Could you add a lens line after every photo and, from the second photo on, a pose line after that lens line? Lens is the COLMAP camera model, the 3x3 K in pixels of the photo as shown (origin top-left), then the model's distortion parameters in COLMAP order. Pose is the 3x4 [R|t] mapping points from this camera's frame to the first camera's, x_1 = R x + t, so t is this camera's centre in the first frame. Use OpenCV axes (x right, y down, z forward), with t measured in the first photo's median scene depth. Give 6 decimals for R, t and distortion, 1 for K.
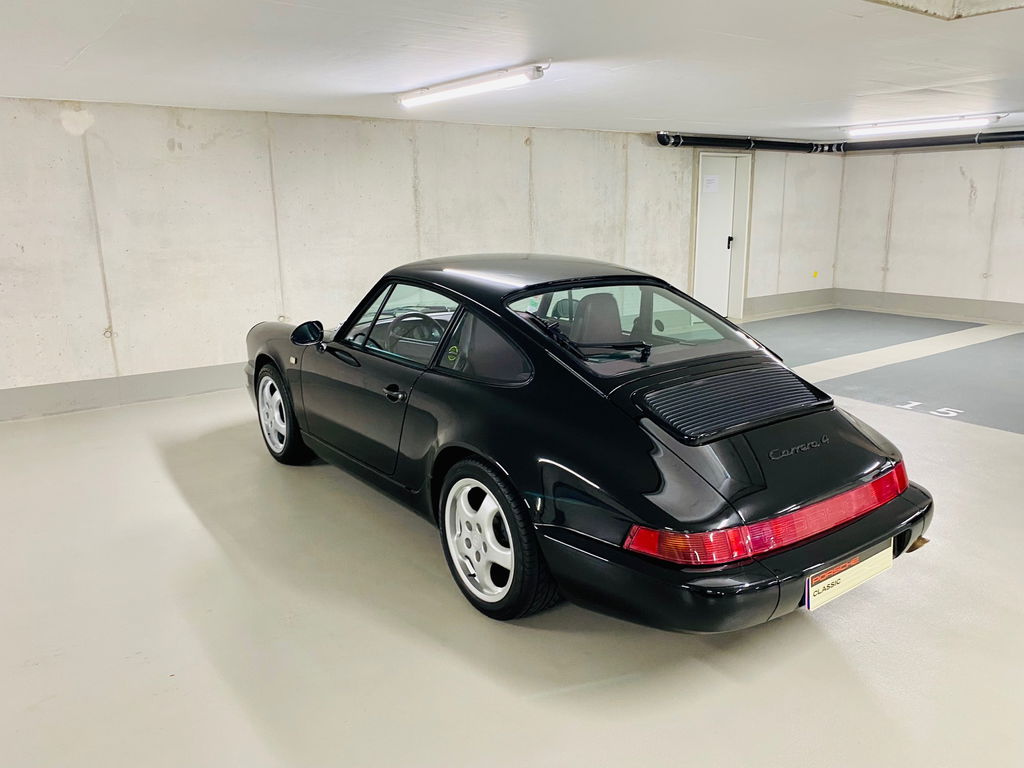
lens RADIAL K [[816.0, 0, 517.2], [0, 816.0, 387.0], [0, 0, 1]] dist [0.006281, -0.004960]
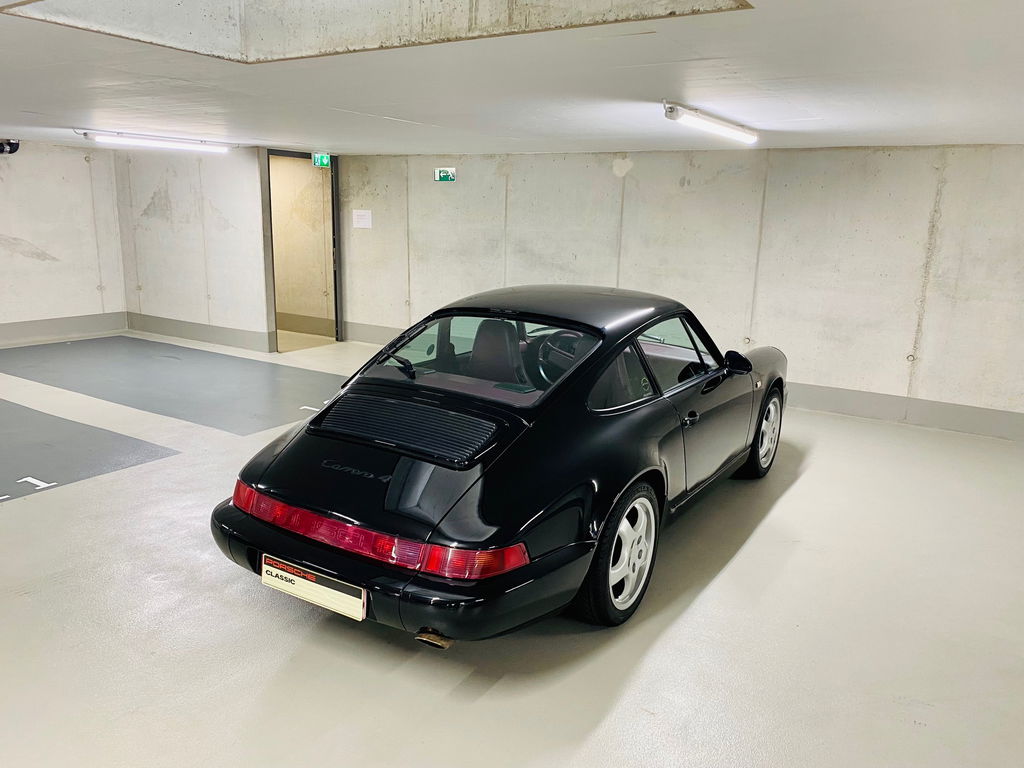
lens RADIAL K [[818.0, 0, 512.0], [0, 818.0, 384.0], [0, 0, 1]] dist [0.005400, -0.005055]
pose [[0.347955, 0.212625, -0.913082, 0.459392], [-0.235022, 0.962625, 0.134600, -0.077682], [0.907575, 0.167759, 0.384922, 0.245688]]
